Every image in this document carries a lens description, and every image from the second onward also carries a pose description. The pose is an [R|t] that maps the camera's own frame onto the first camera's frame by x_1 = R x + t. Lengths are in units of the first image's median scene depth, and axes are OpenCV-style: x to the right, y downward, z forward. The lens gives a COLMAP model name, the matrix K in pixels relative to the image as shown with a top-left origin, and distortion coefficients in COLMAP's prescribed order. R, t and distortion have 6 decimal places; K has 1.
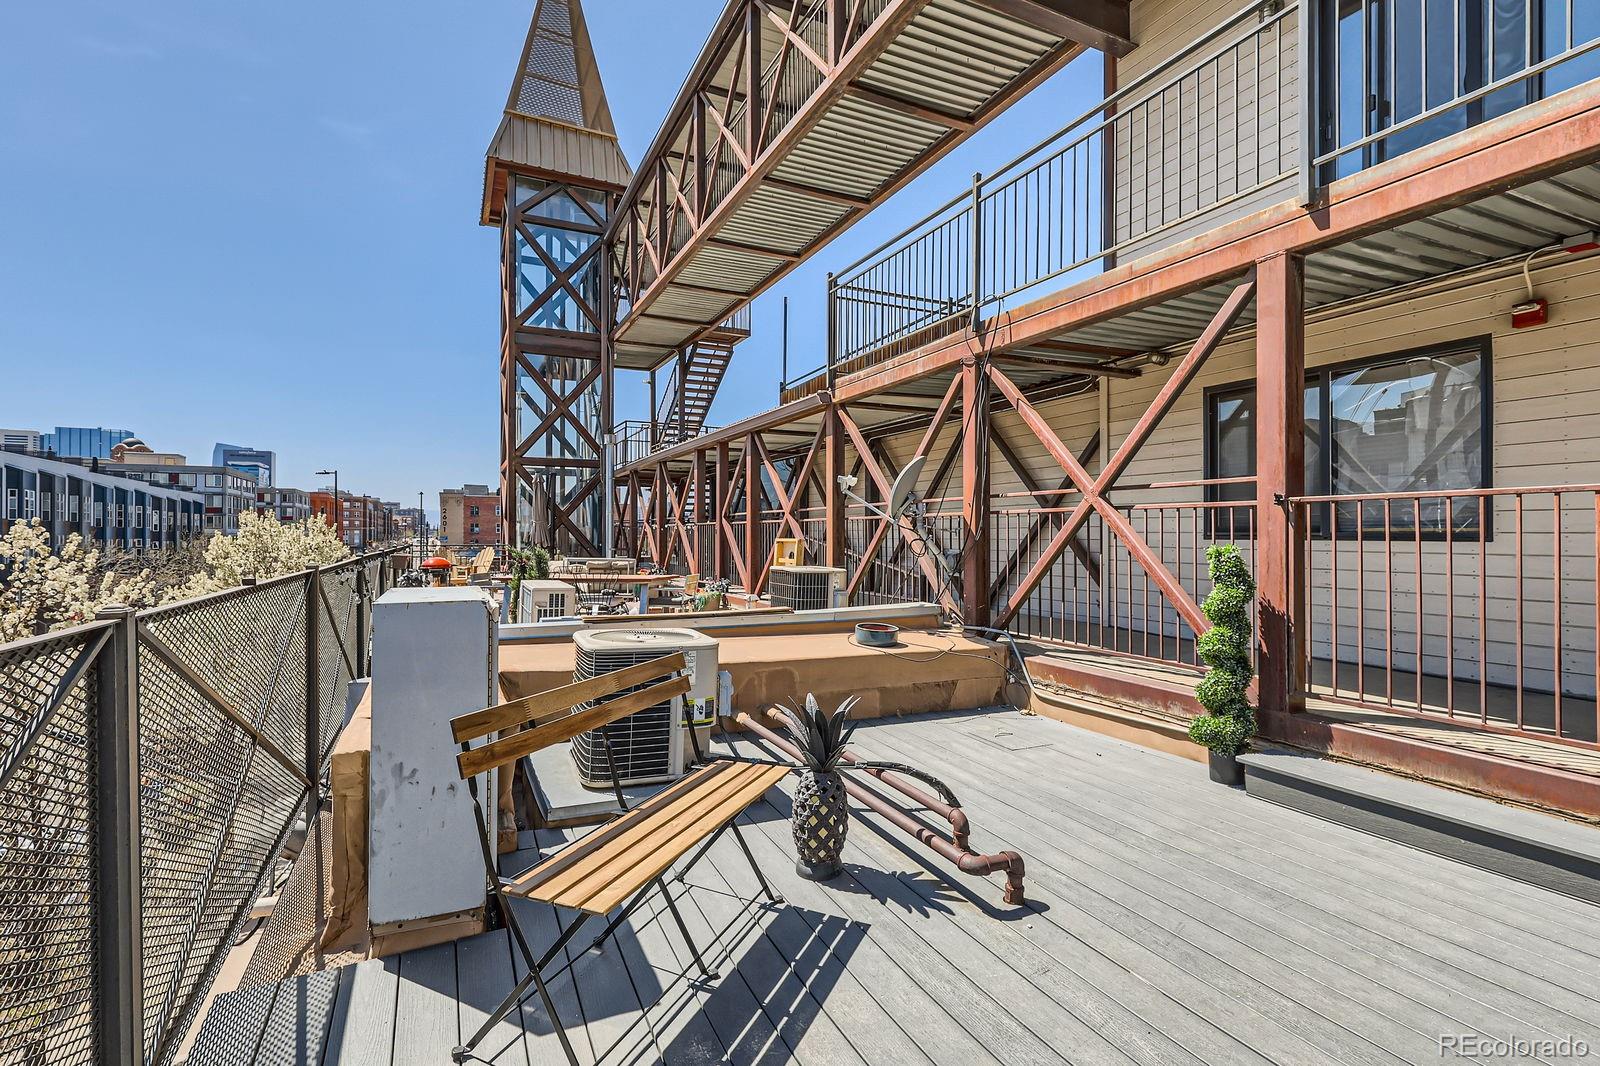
lens RADIAL K [[737.7, 0, 794.9], [0, 737.7, 531.5], [0, 0, 1]] dist [-0.011084, 0.000199]
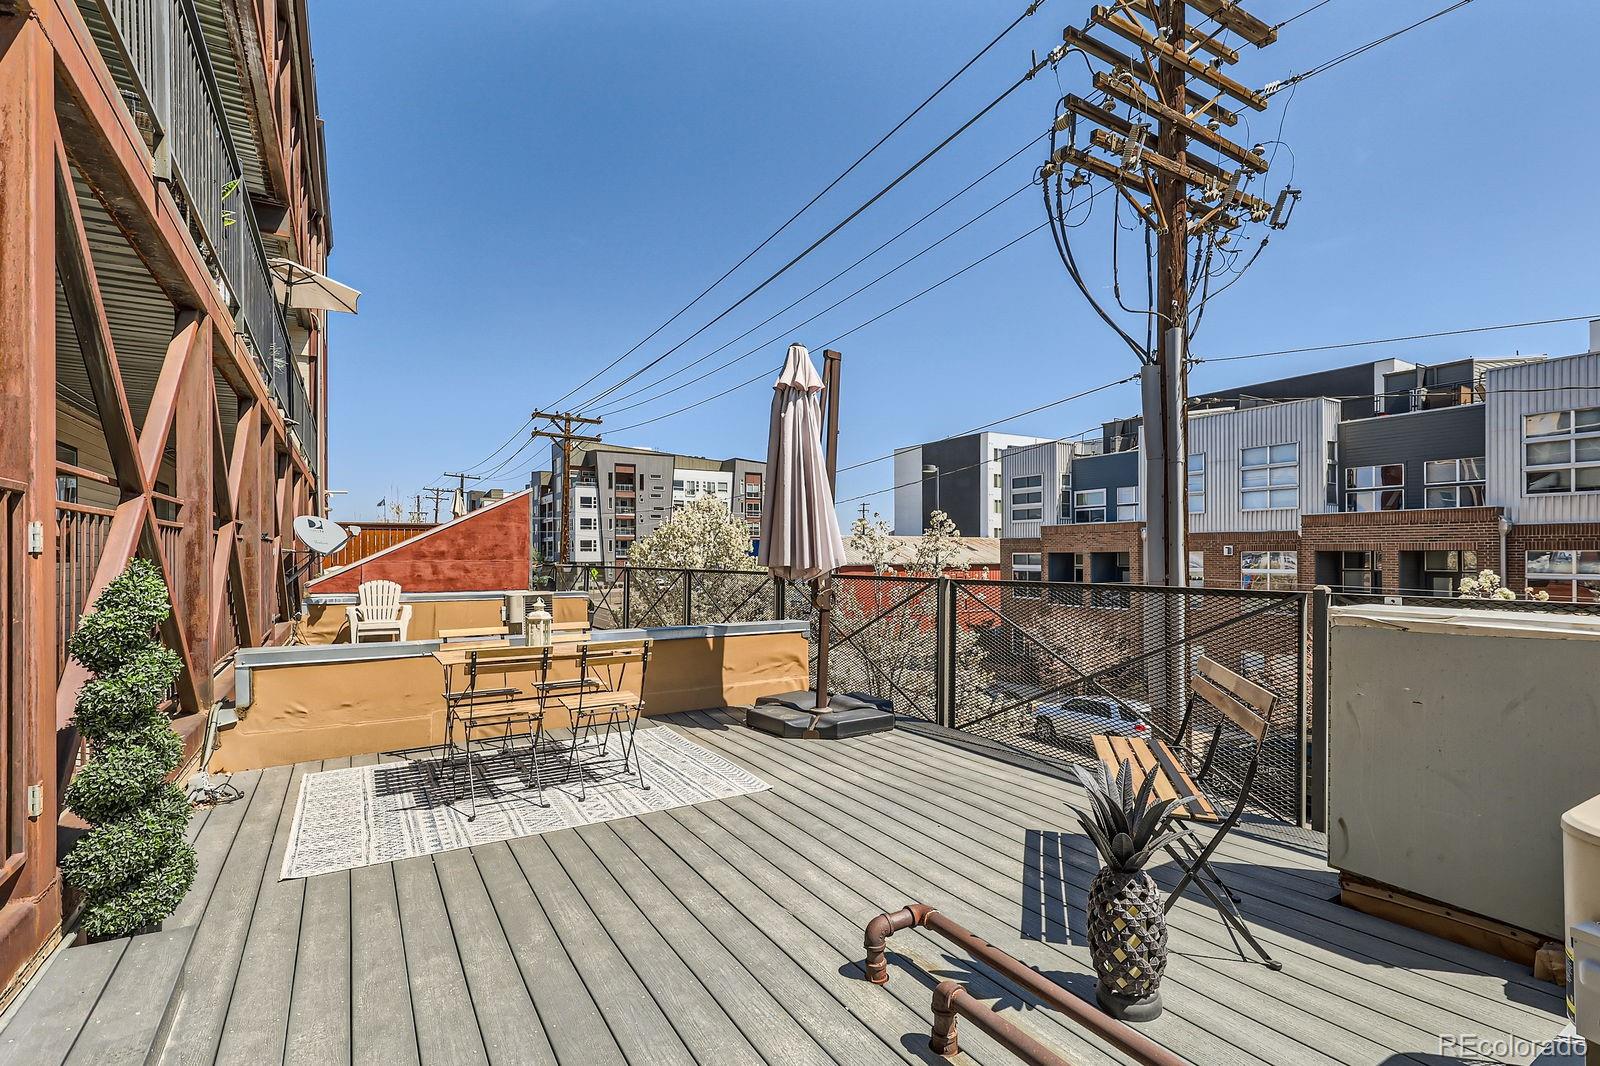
lens RADIAL K [[737.7, 0, 801.2], [0, 737.7, 544.5], [0, 0, 1]] dist [-0.011084, 0.000199]
pose [[-0.995434, 0.002059, -0.095433, 0.504110], [0.002494, 0.999987, -0.004441, -0.001548], [0.095422, -0.004658, -0.995426, 2.000571]]
